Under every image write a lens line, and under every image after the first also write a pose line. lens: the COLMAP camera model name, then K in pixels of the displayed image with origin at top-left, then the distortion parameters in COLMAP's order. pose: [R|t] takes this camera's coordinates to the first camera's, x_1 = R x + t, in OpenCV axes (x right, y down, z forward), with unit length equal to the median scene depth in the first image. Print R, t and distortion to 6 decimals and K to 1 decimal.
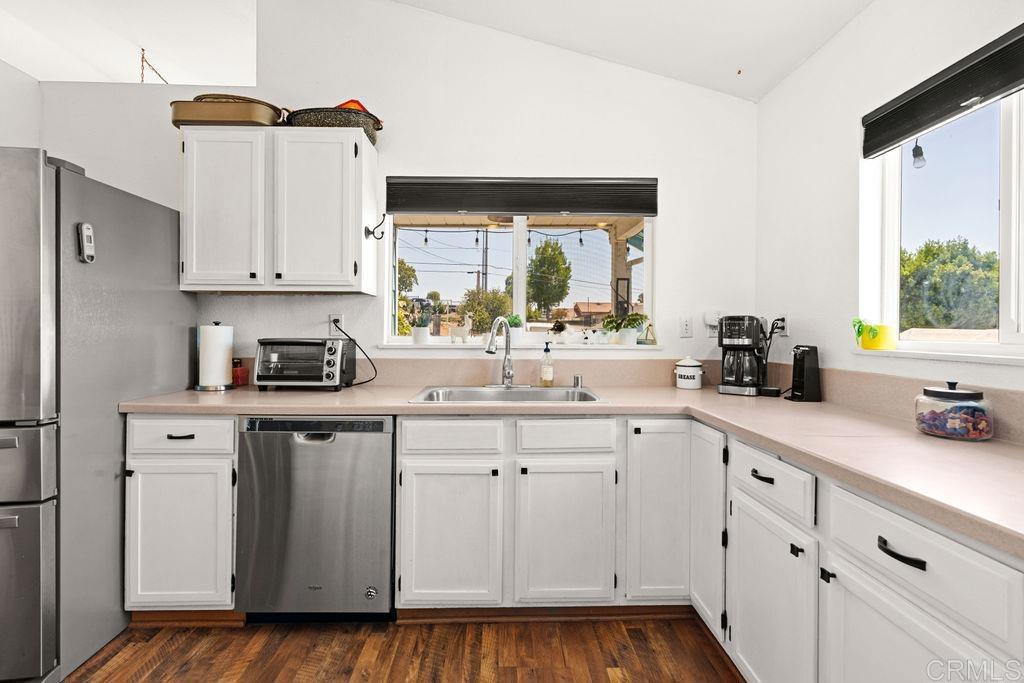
lens RADIAL K [[470.0, 0, 511.3], [0, 470.0, 336.6], [0, 0, 1]] dist [-0.002277, 0.000897]
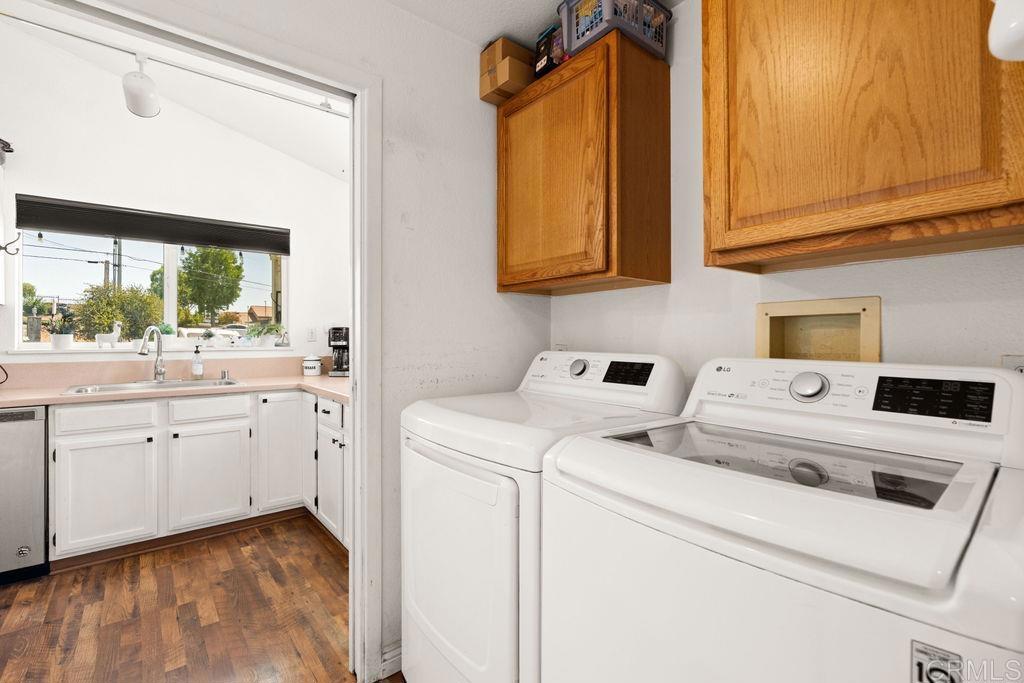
lens RADIAL K [[470.0, 0, 513.6], [0, 470.0, 342.1], [0, 0, 1]] dist [-0.002277, 0.000897]
pose [[0.799106, -0.010030, 0.601106, -0.005986], [0.011141, 0.999936, 0.001874, 0.009698], [-0.601086, 0.005200, 0.799167, -0.625520]]
